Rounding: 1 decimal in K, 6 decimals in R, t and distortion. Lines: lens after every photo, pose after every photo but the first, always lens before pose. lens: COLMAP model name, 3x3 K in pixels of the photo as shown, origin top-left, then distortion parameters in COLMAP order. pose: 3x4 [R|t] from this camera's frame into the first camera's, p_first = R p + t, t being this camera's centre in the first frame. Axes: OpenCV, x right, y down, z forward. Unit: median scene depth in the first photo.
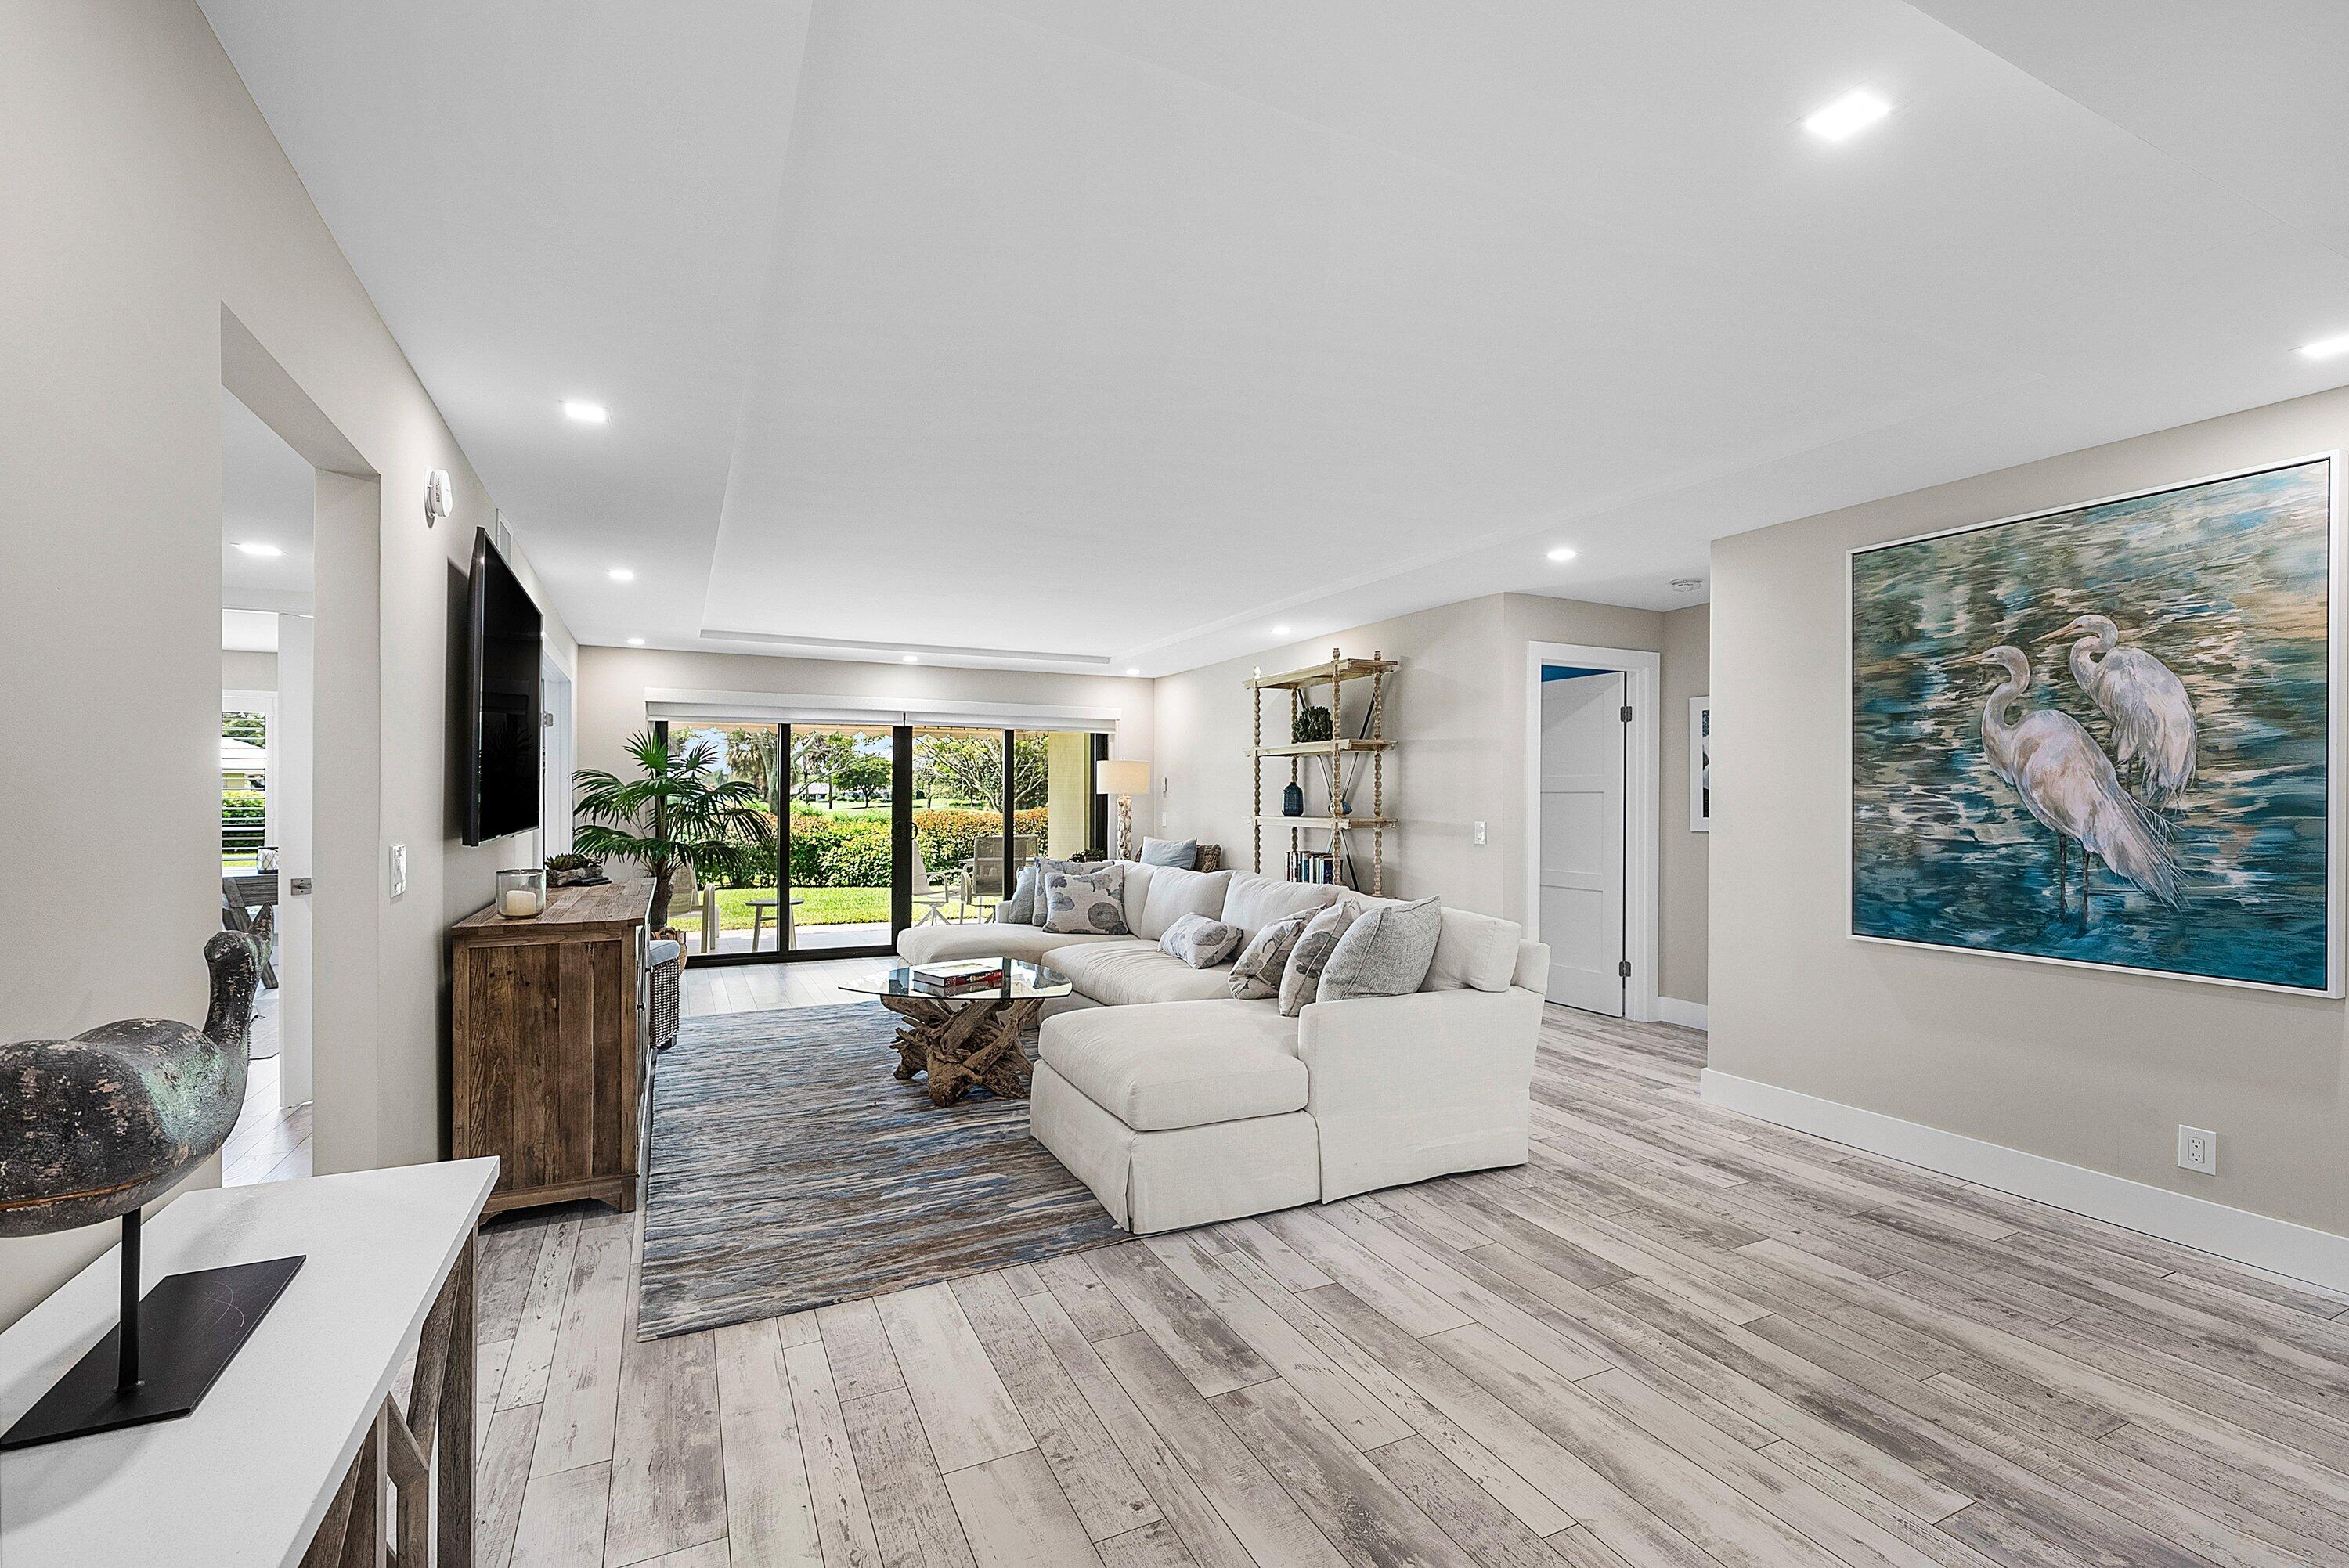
lens RADIAL K [[991.9, 0, 1185.8], [0, 991.9, 792.0], [0, 0, 1]] dist [-0.002189, -0.000288]
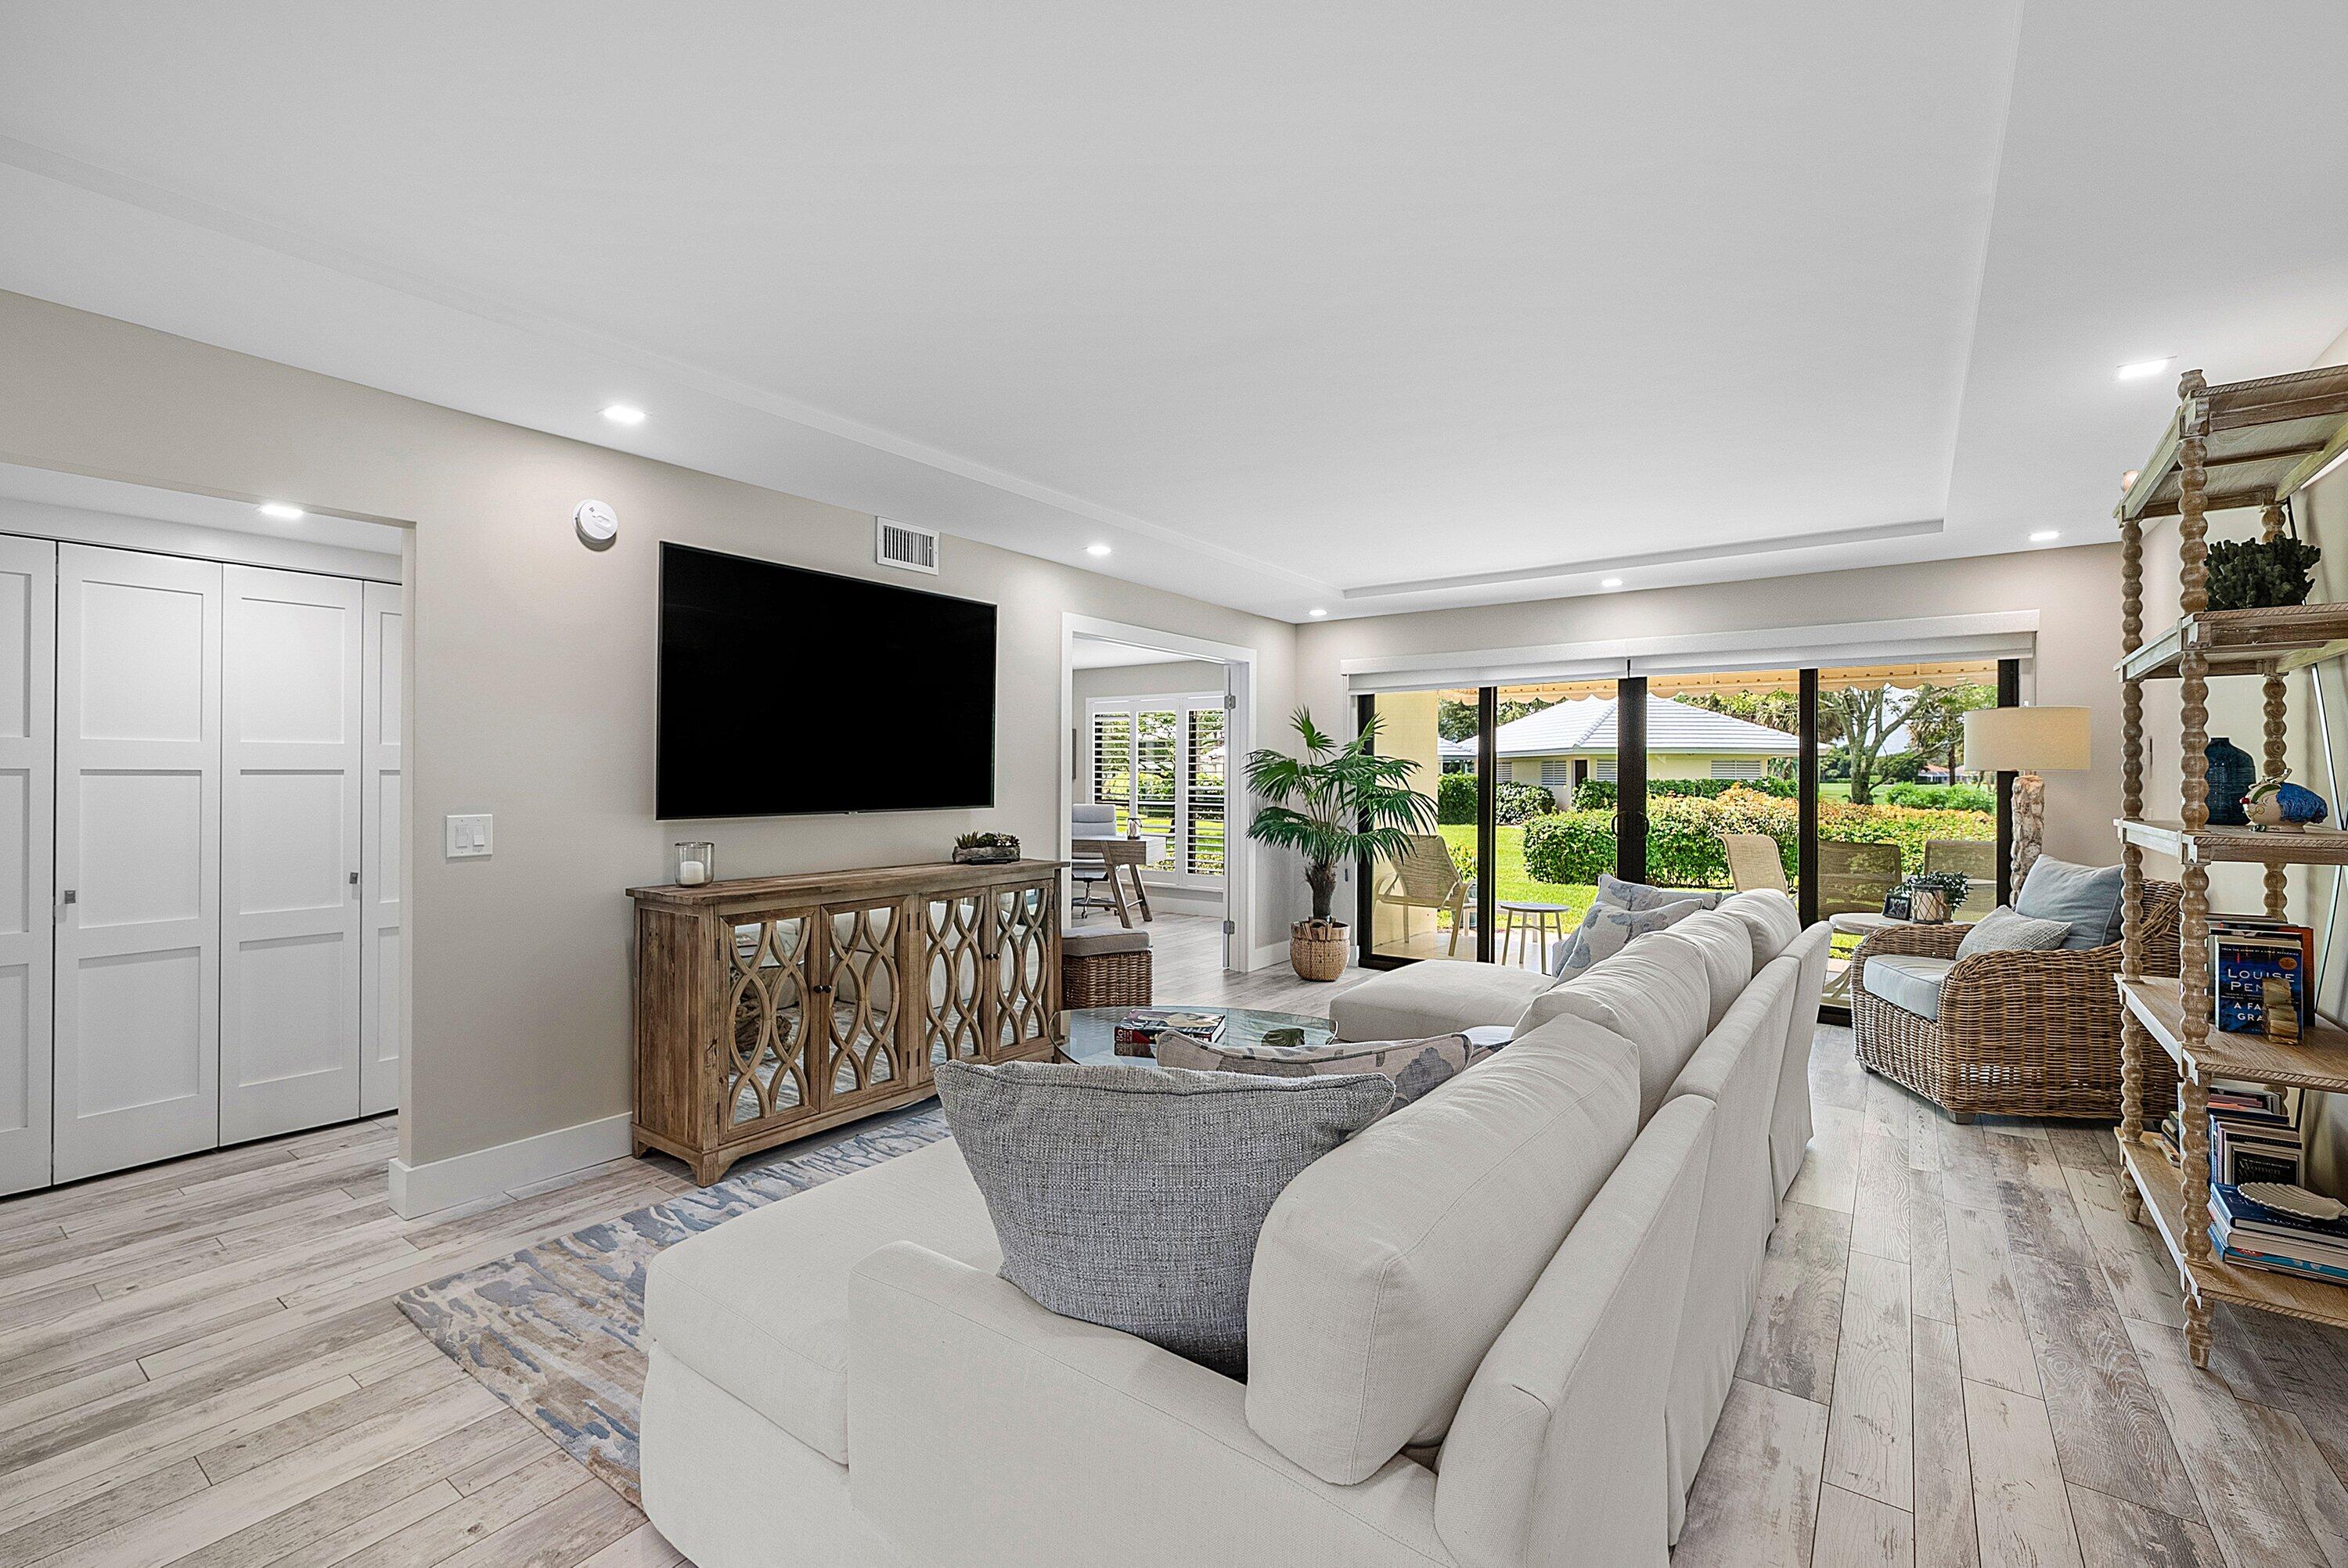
lens RADIAL K [[1062.6, 0, 1170.5], [0, 1062.6, 775.0], [0, 0, 1]] dist [-0.000452, -0.000296]
pose [[0.465485, -0.004099, -0.885046, 0.567212], [0.004912, 0.999986, -0.002048, 0.007304], [0.885042, -0.003394, 0.465499, 0.837539]]
